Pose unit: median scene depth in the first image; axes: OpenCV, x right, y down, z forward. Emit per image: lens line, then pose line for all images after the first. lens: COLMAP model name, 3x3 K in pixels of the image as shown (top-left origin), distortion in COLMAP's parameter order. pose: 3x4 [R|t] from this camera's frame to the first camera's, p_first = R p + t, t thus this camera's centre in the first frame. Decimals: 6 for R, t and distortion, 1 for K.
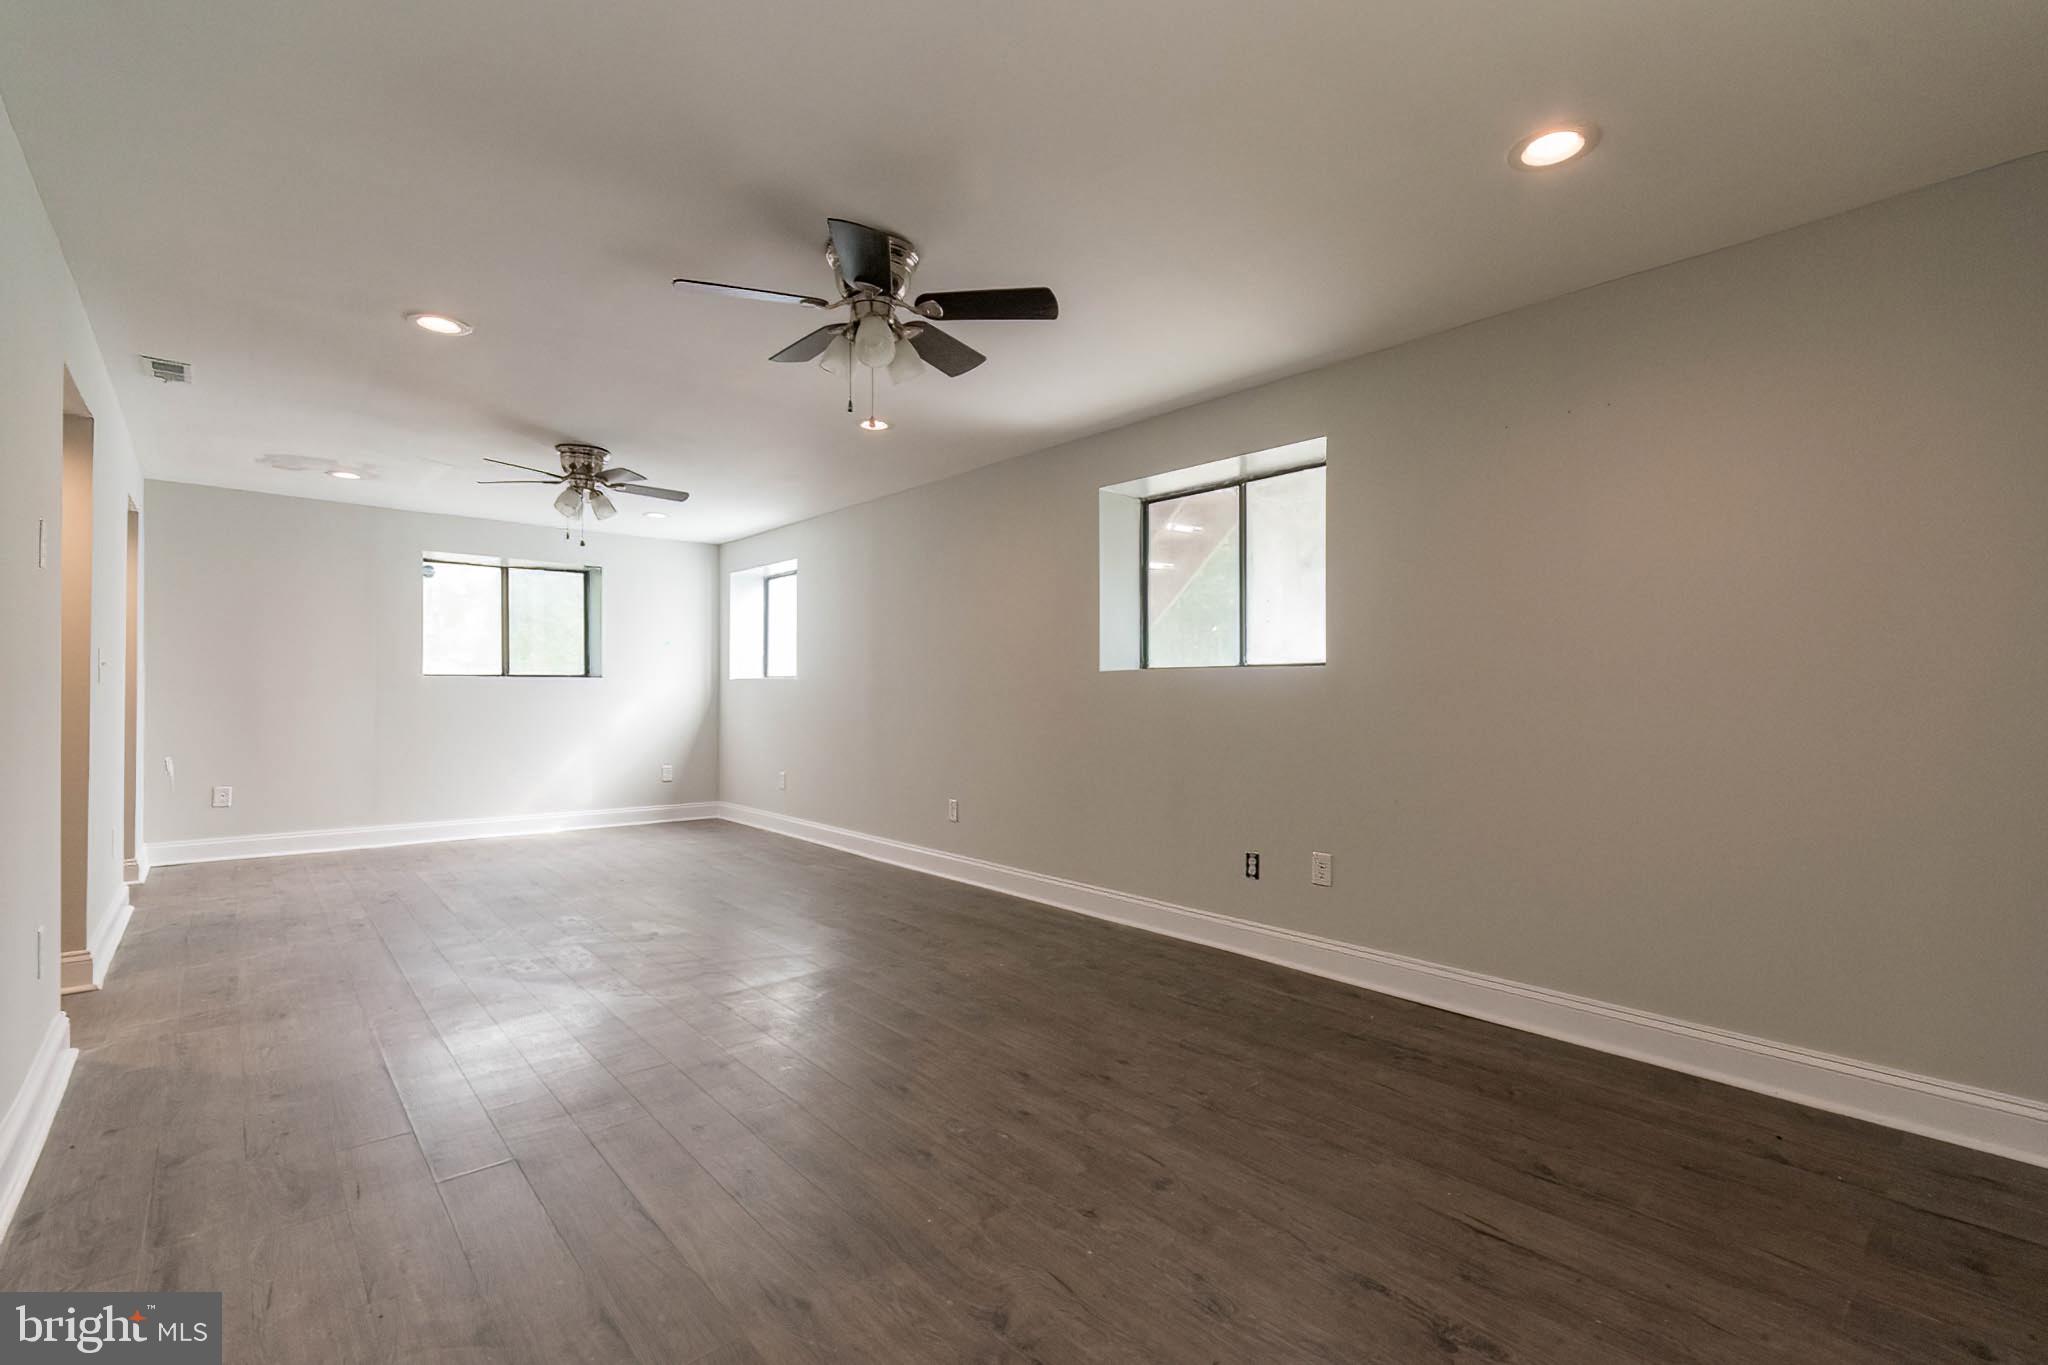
lens RADIAL K [[903.4, 0, 1021.6], [0, 903.4, 688.6], [0, 0, 1]] dist [-0.000853, -0.000225]
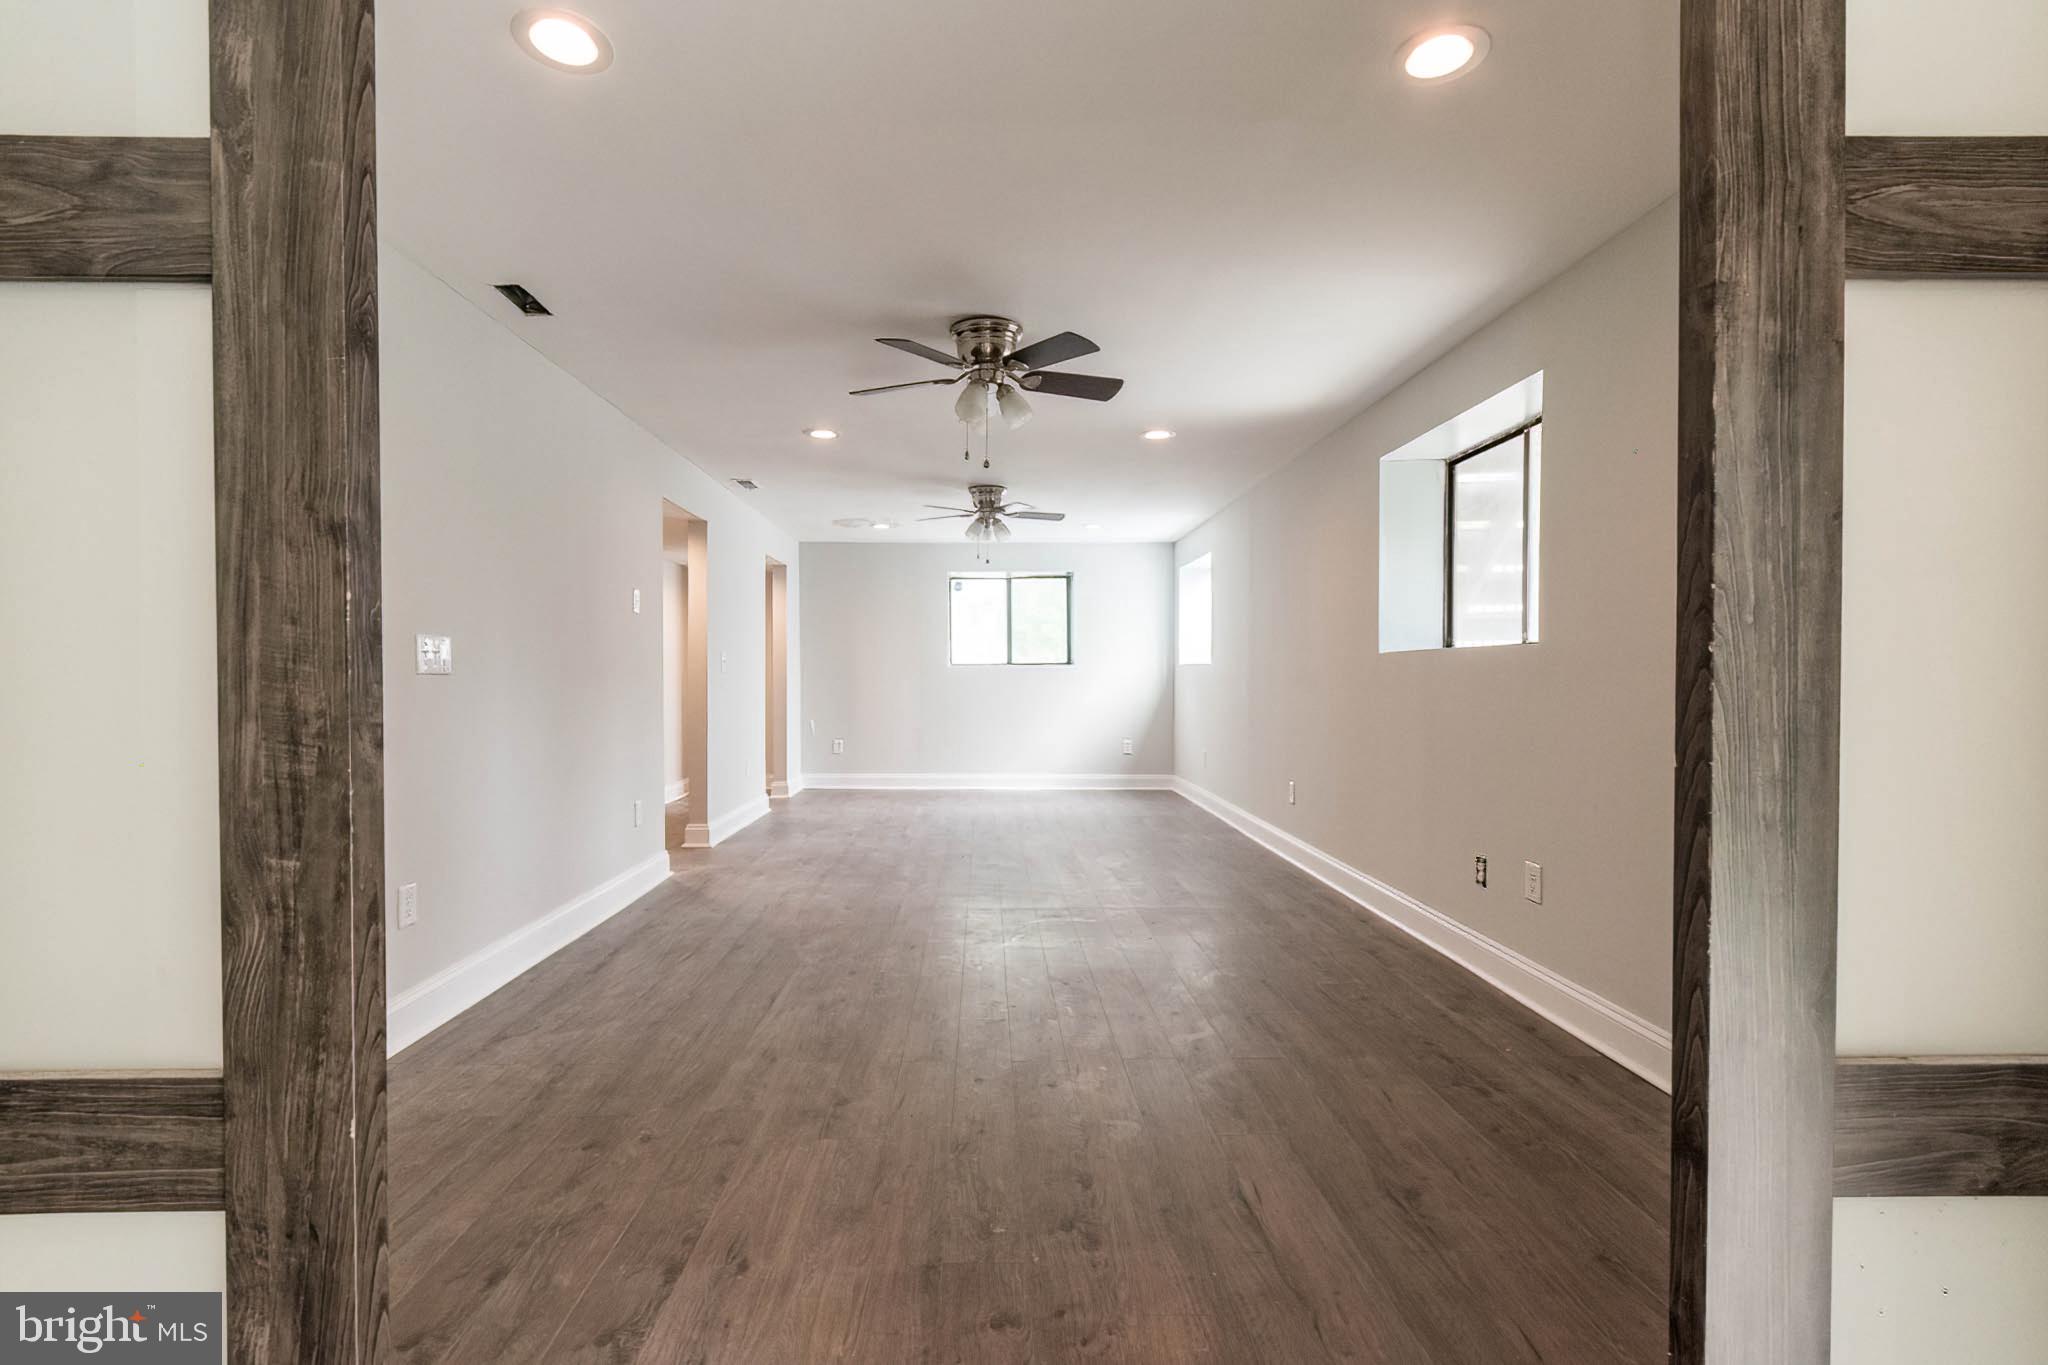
lens RADIAL K [[921.7, 0, 1001.8], [0, 921.7, 688.5], [0, 0, 1]] dist [0.002569, 0.000741]
pose [[0.759586, 0.005059, -0.650387, 0.412910], [0.006152, 0.999869, 0.014962, 0.000841], [0.650378, -0.015366, 0.759456, 0.011860]]
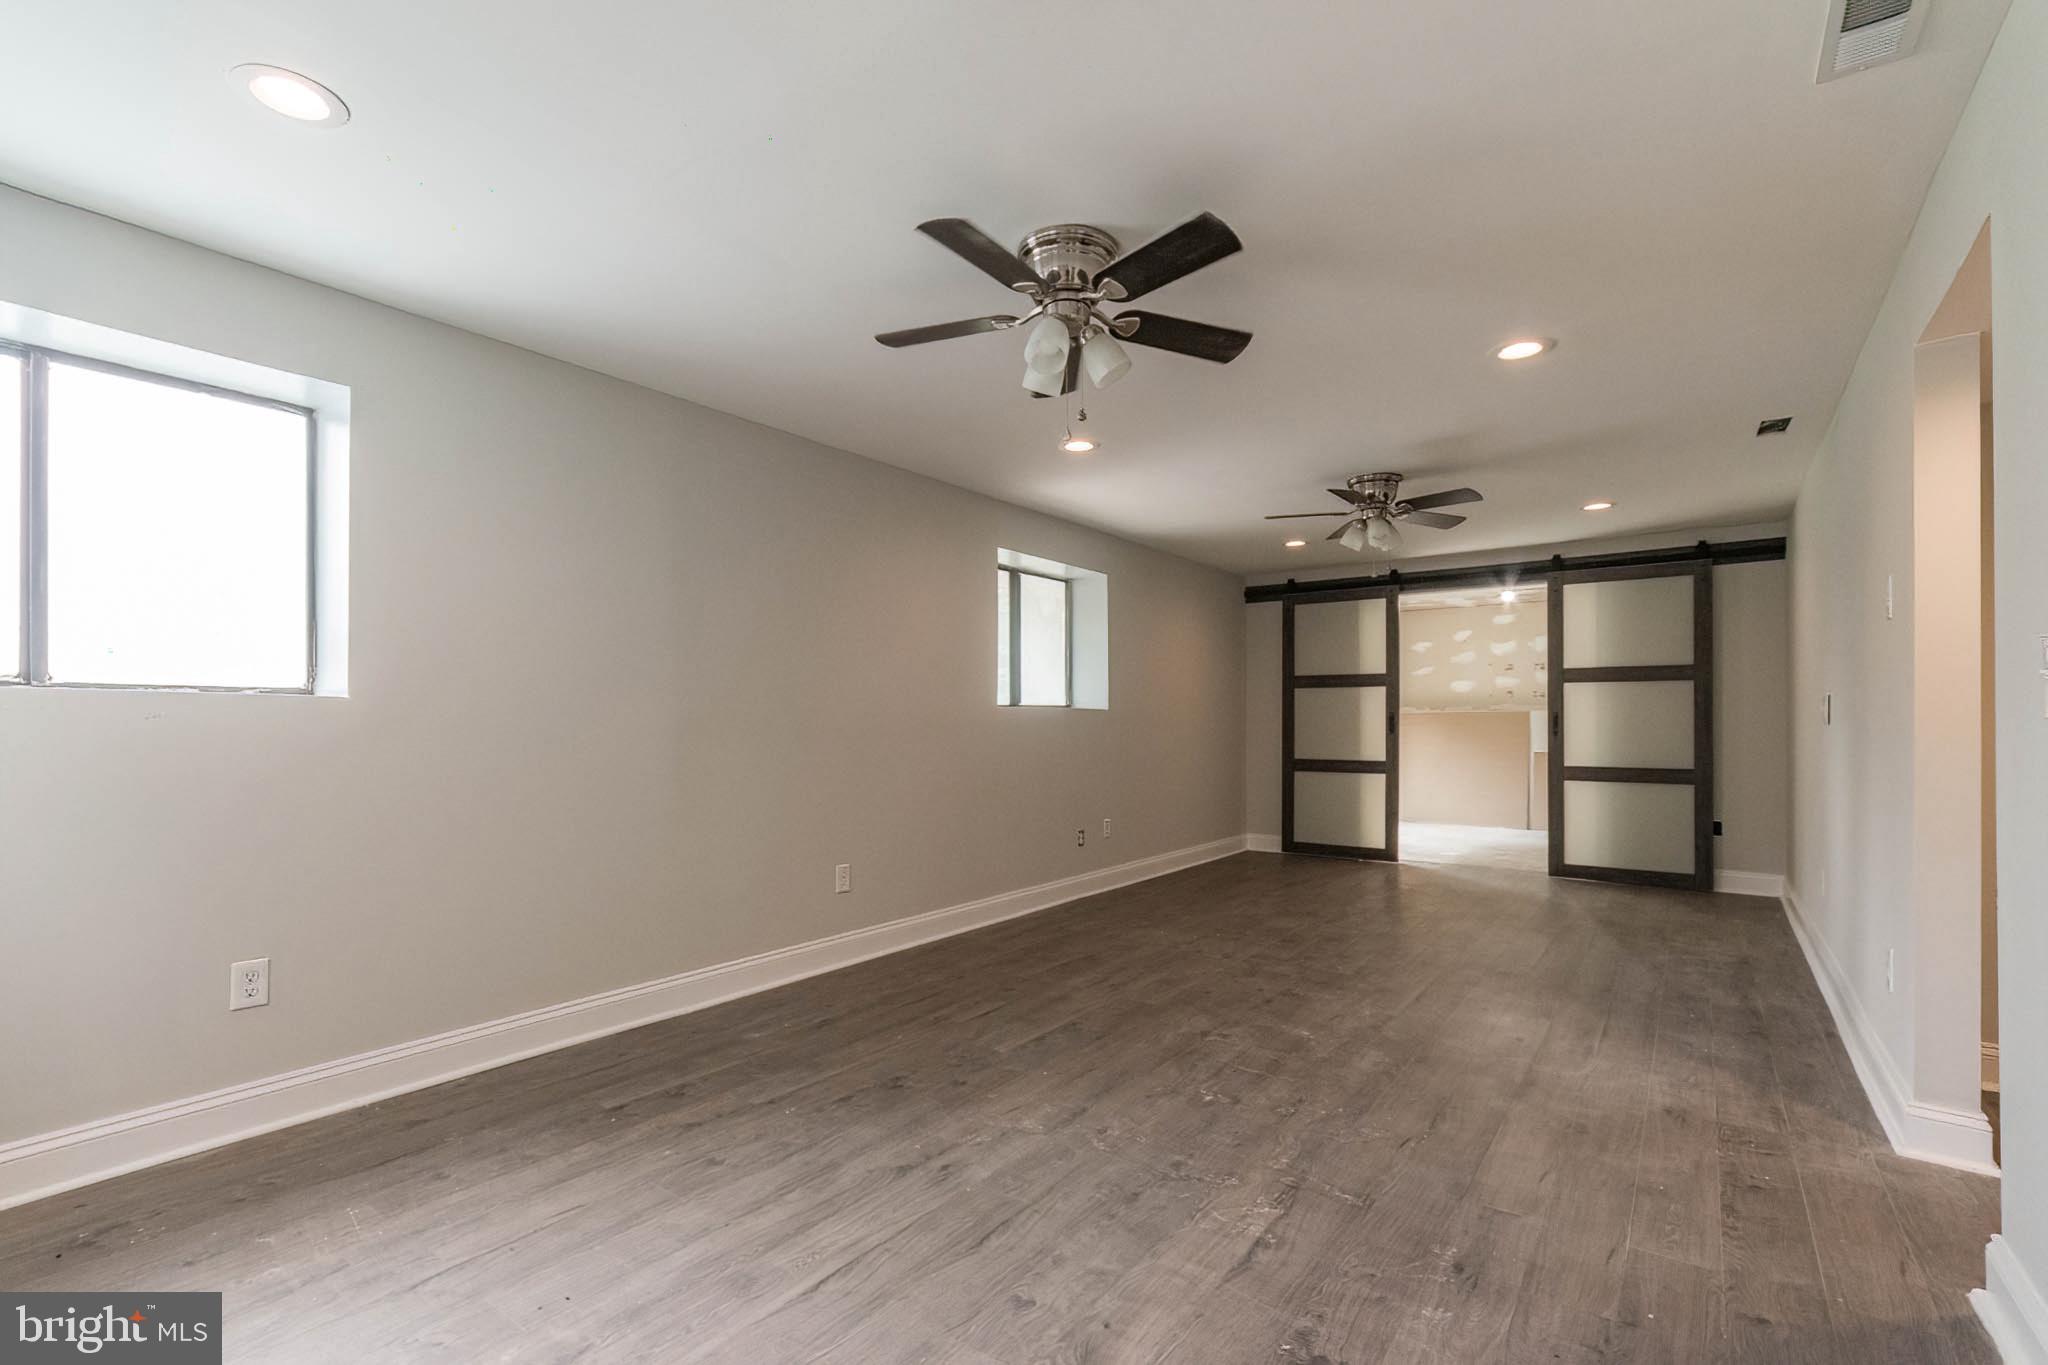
lens RADIAL K [[903.4, 0, 1021.6], [0, 903.4, 688.6], [0, 0, 1]] dist [-0.000853, -0.000225]
pose [[-0.204678, 0.030743, 0.978347, -1.044384], [-0.004147, 0.999470, -0.032274, -0.004723], [-0.978821, -0.010663, -0.204442, 1.204843]]
